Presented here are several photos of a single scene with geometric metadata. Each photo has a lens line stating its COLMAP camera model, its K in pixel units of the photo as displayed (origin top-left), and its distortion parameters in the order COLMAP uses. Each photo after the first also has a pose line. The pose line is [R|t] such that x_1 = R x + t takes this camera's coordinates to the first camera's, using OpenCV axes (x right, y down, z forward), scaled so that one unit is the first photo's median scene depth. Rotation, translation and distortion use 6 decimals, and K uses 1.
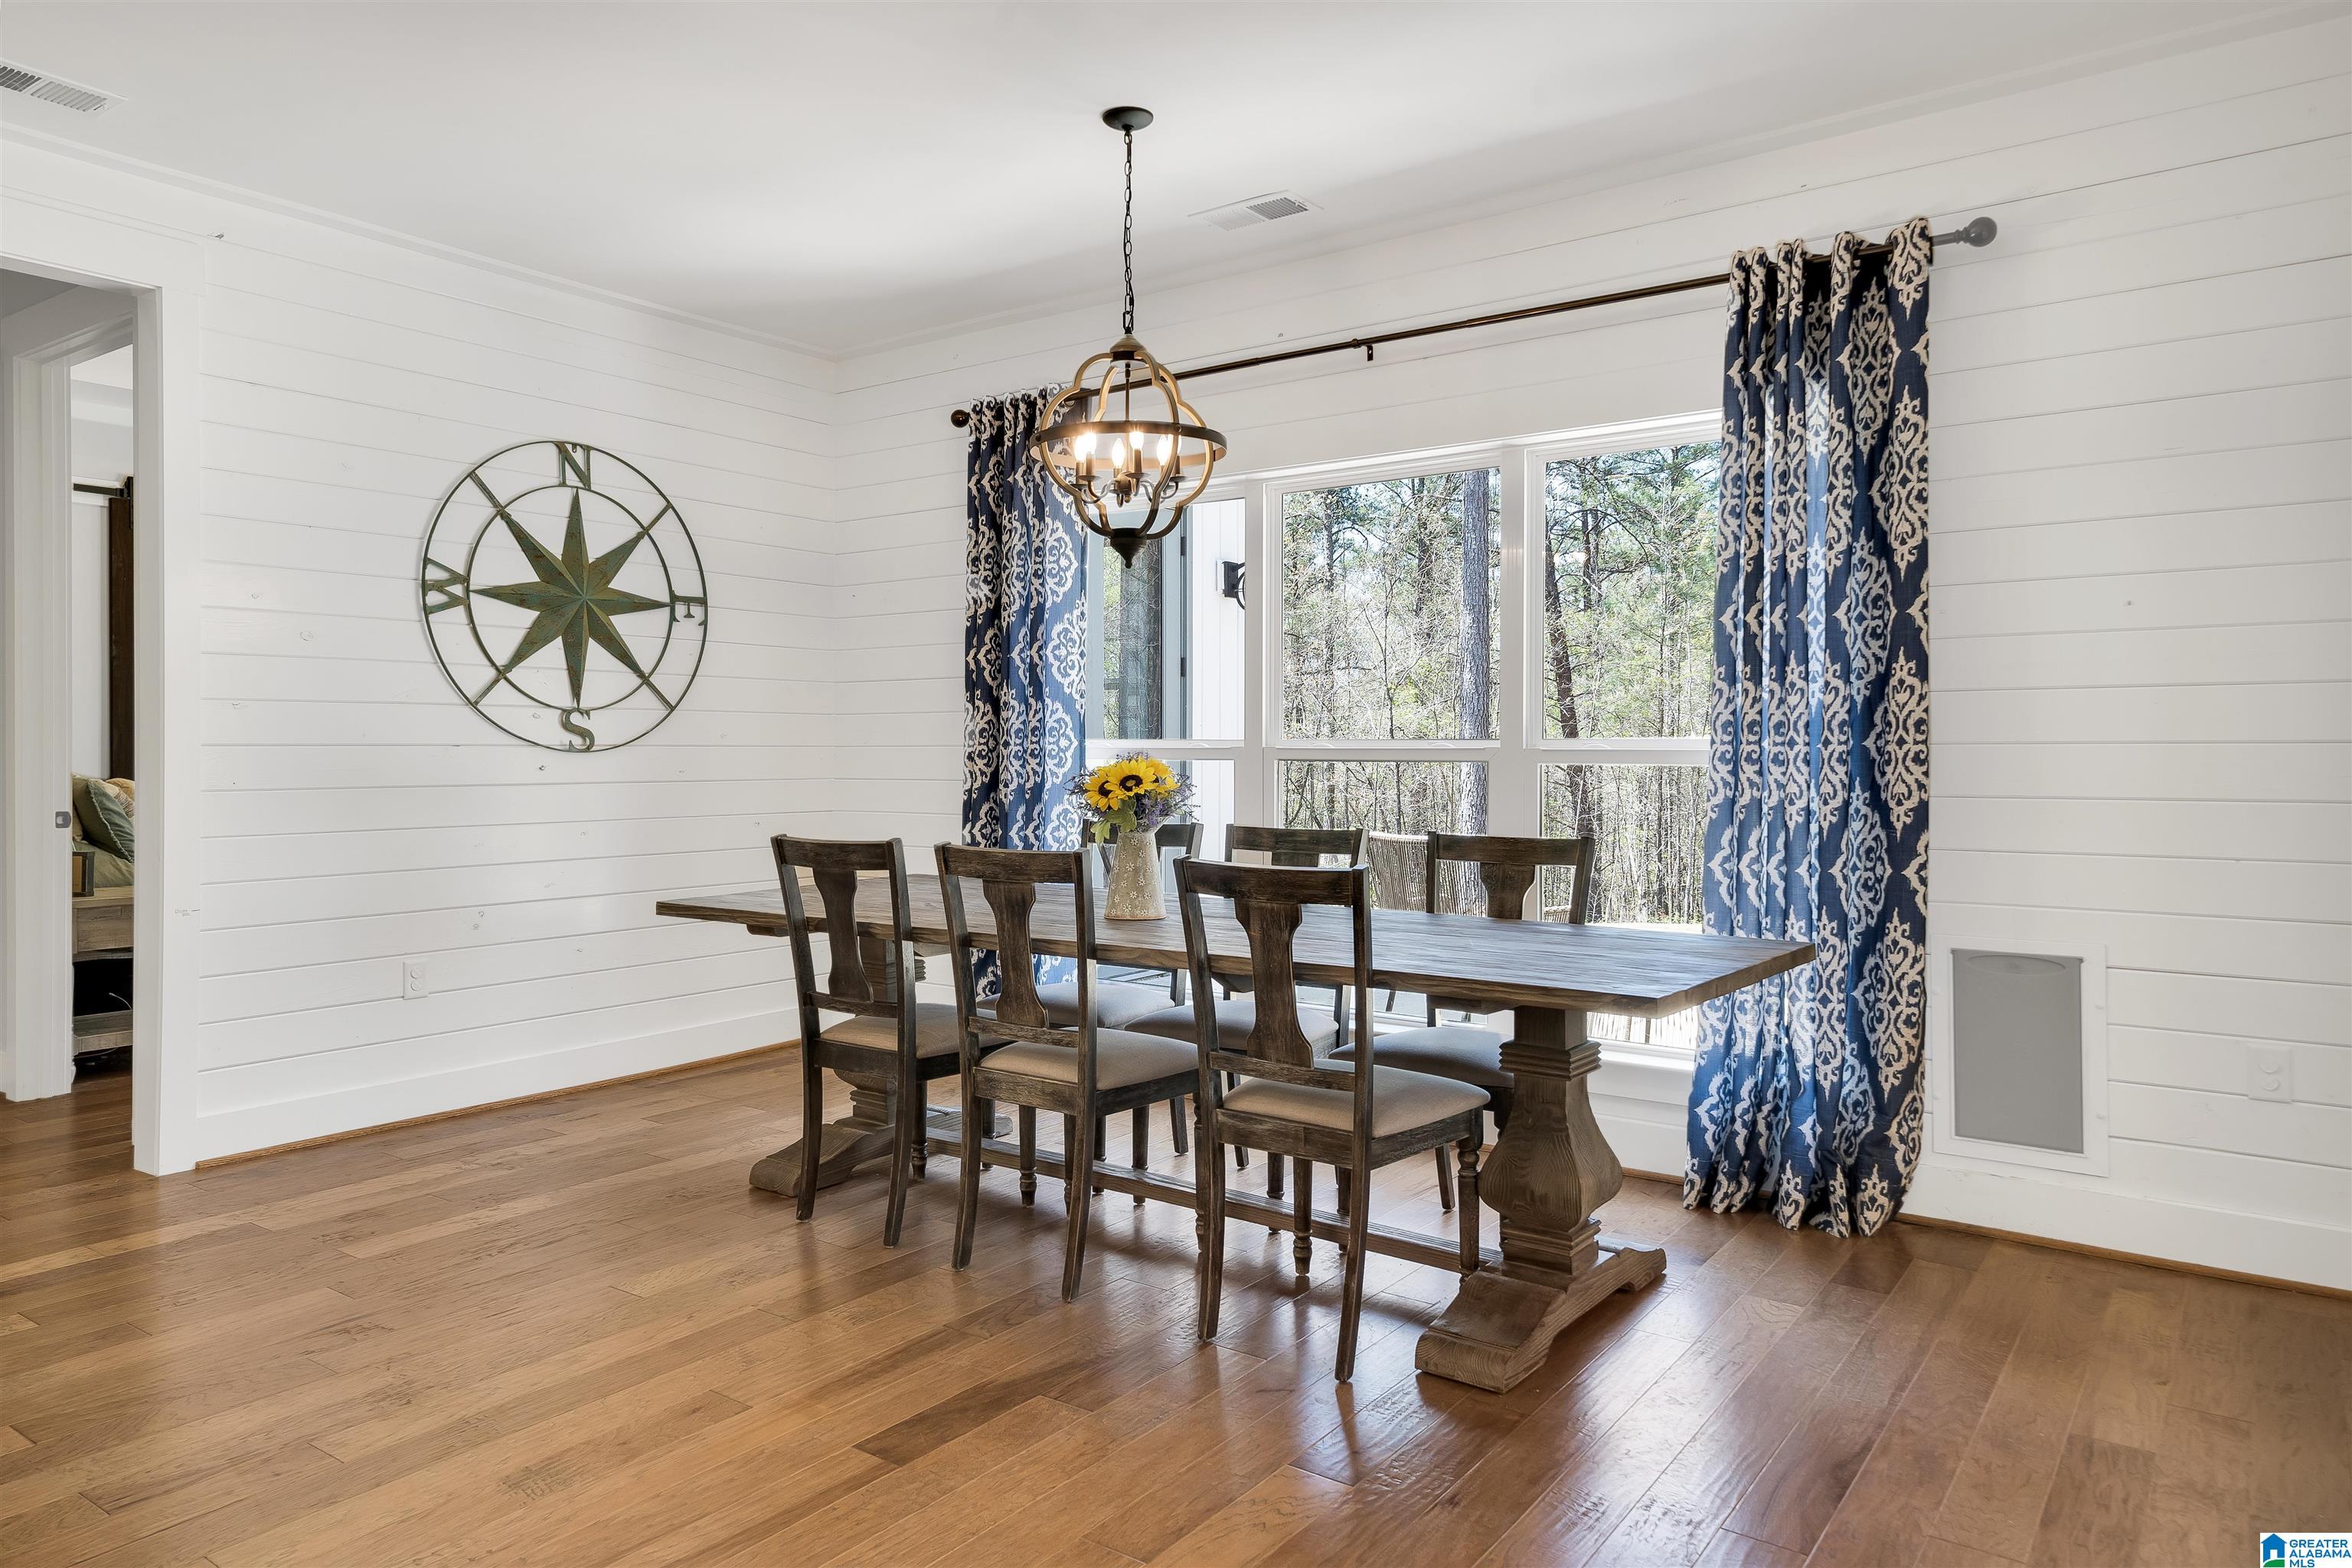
lens RADIAL K [[1511.6, 0, 1172.2], [0, 1511.6, 757.8], [0, 0, 1]] dist [0.005985, 0.000821]
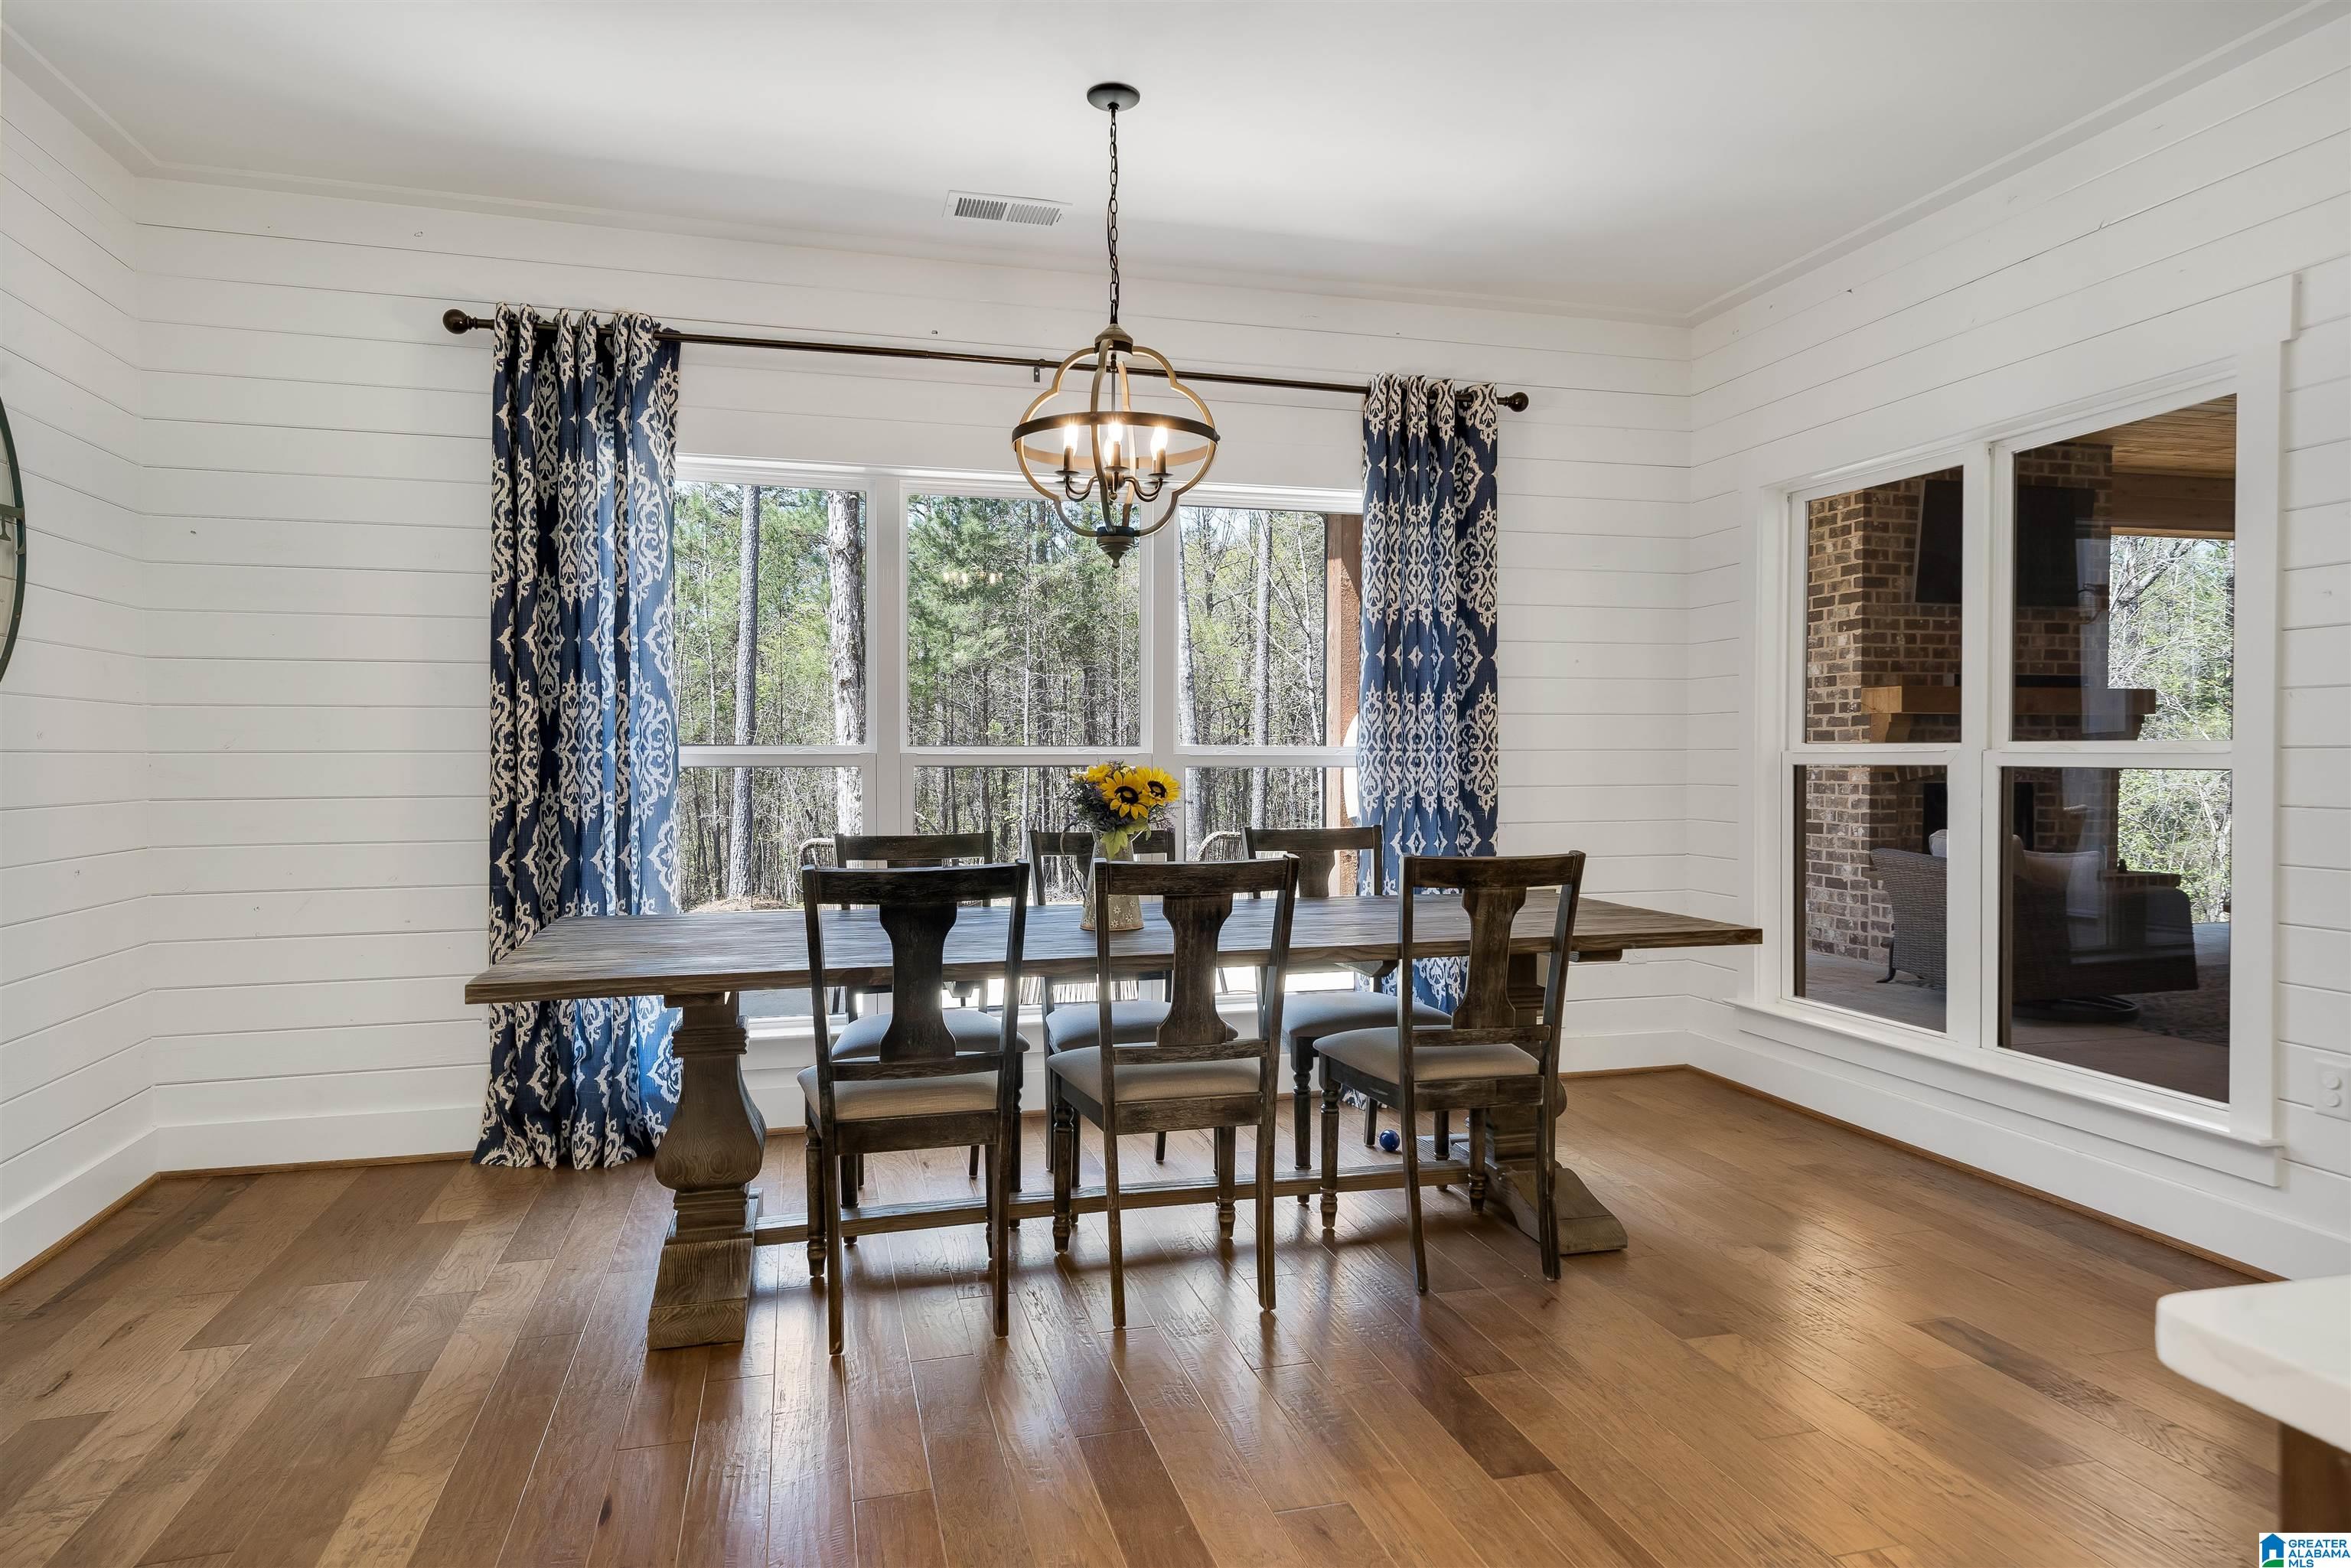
lens RADIAL K [[1280.1, 0, 1178.6], [0, 1280.1, 789.4], [0, 0, 1]] dist [-0.001512, -0.000689]
pose [[0.633561, -0.022410, 0.773368, -0.587083], [0.006176, 0.999695, 0.023909, -0.001374], [-0.773668, -0.010371, 0.633506, 0.418664]]
